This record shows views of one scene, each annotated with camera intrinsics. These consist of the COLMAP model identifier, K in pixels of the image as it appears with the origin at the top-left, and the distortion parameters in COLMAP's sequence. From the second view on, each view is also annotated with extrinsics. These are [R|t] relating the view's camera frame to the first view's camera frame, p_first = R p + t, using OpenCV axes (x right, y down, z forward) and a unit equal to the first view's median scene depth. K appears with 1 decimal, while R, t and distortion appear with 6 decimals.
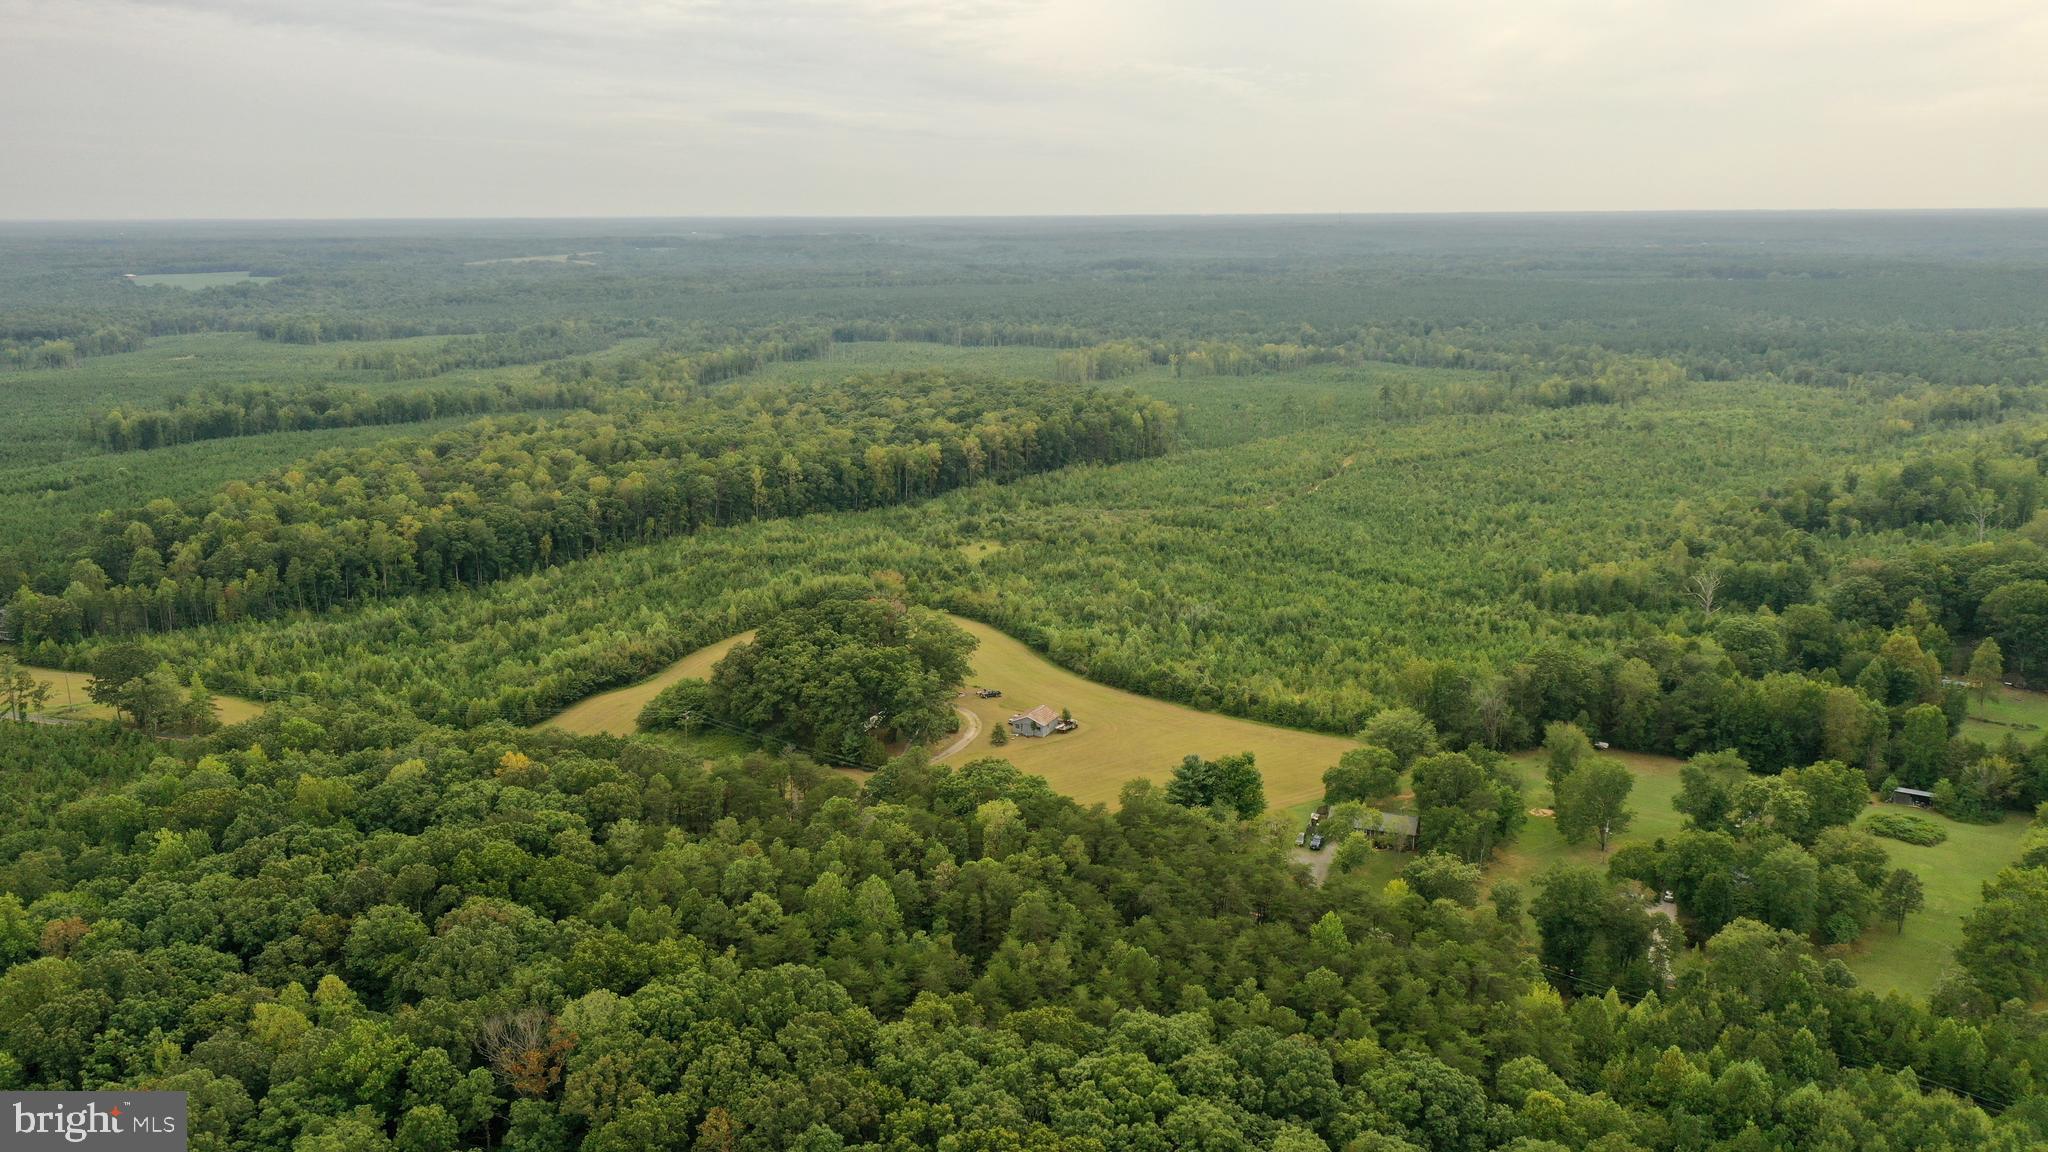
lens RADIAL K [[1634.1, 0, 1020.2], [0, 1634.1, 572.3], [0, 0, 1]] dist [0.010299, -0.012850]
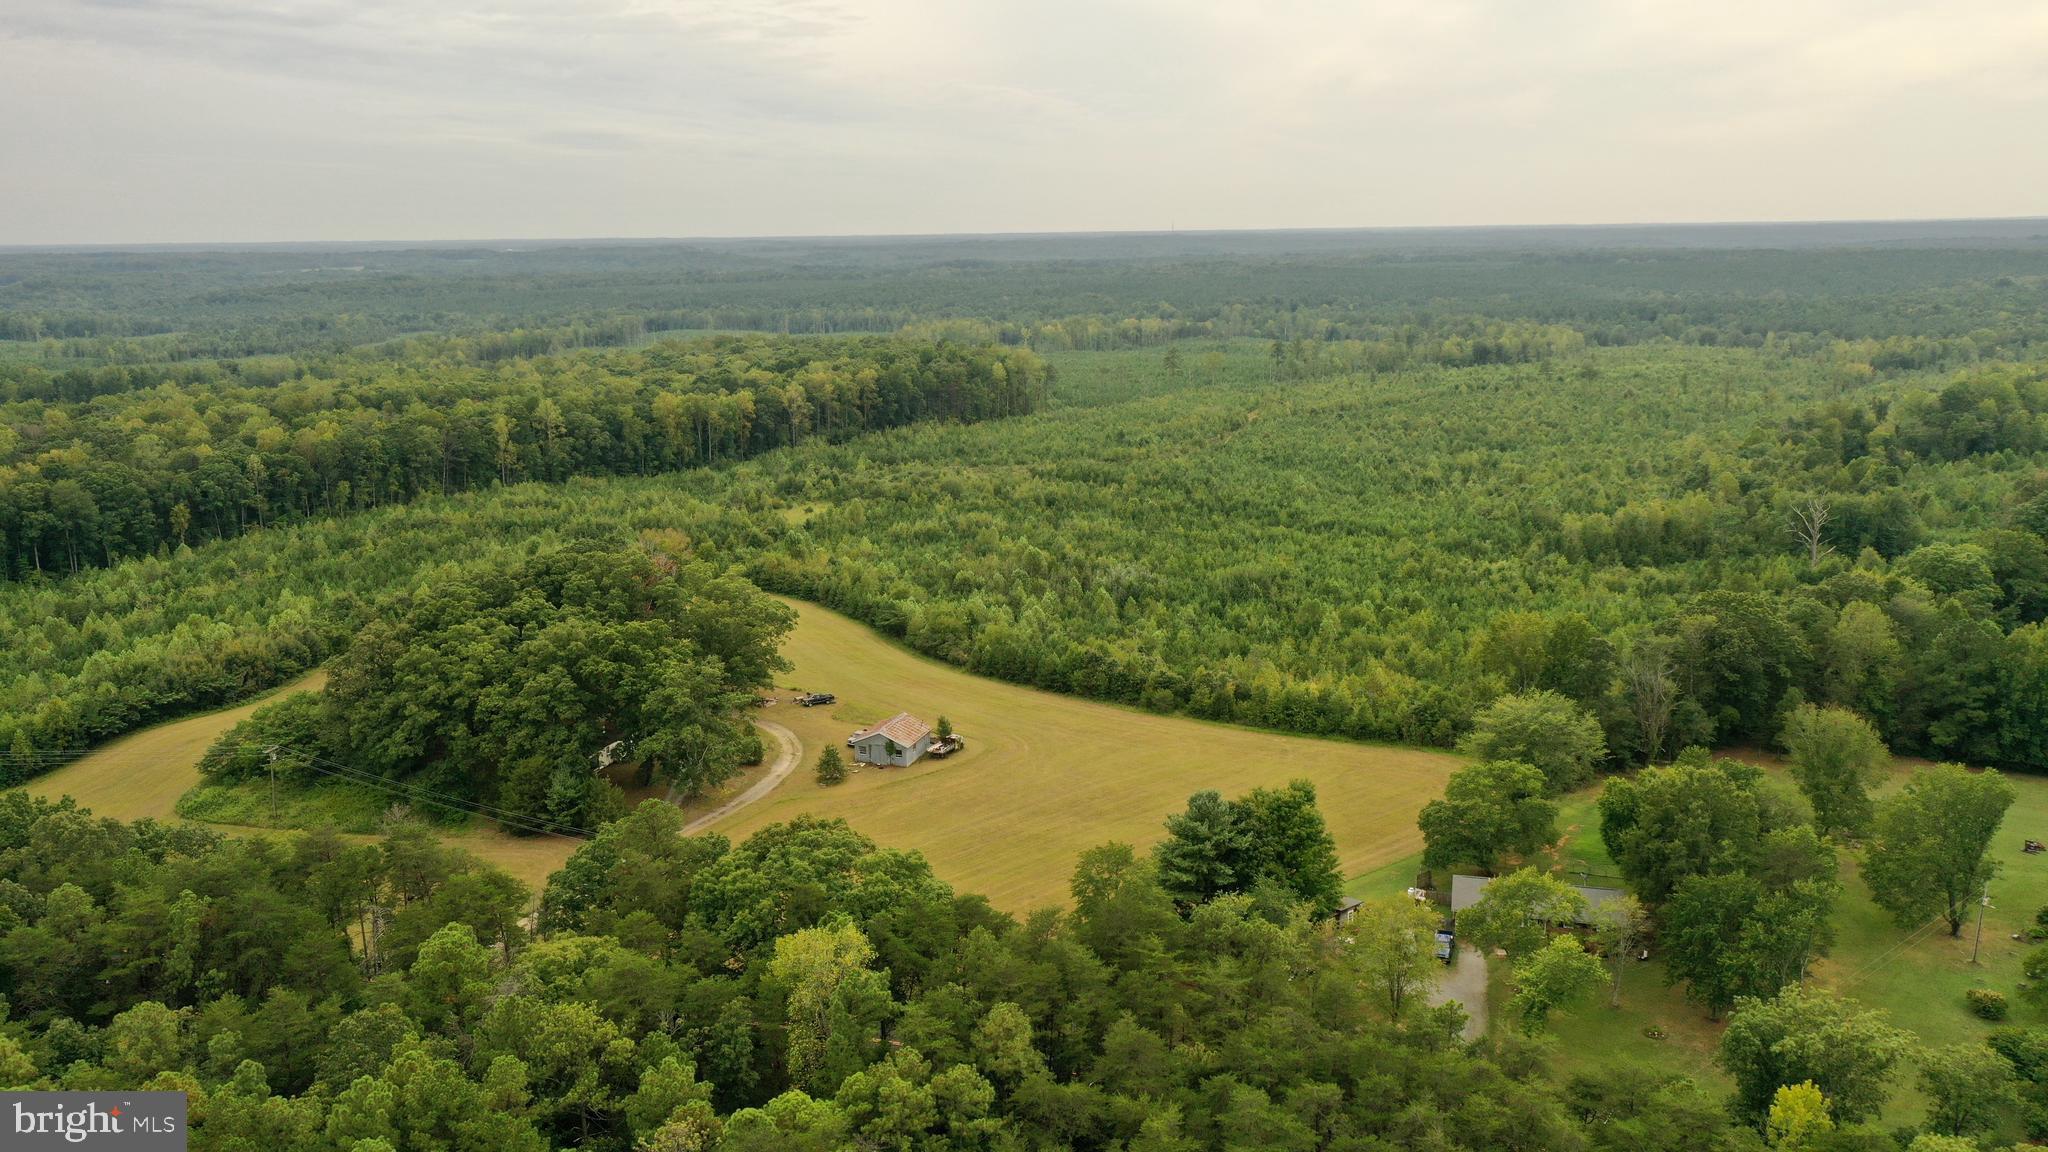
lens RADIAL K [[1634.1, 0, 1031.9], [0, 1634.1, 574.0], [0, 0, 1]] dist [0.010299, -0.012850]
pose [[0.994150, -0.027869, 0.104349, -0.000559], [0.029068, 0.999528, -0.009989, 0.025903], [-0.104021, 0.012963, 0.994491, 0.273368]]
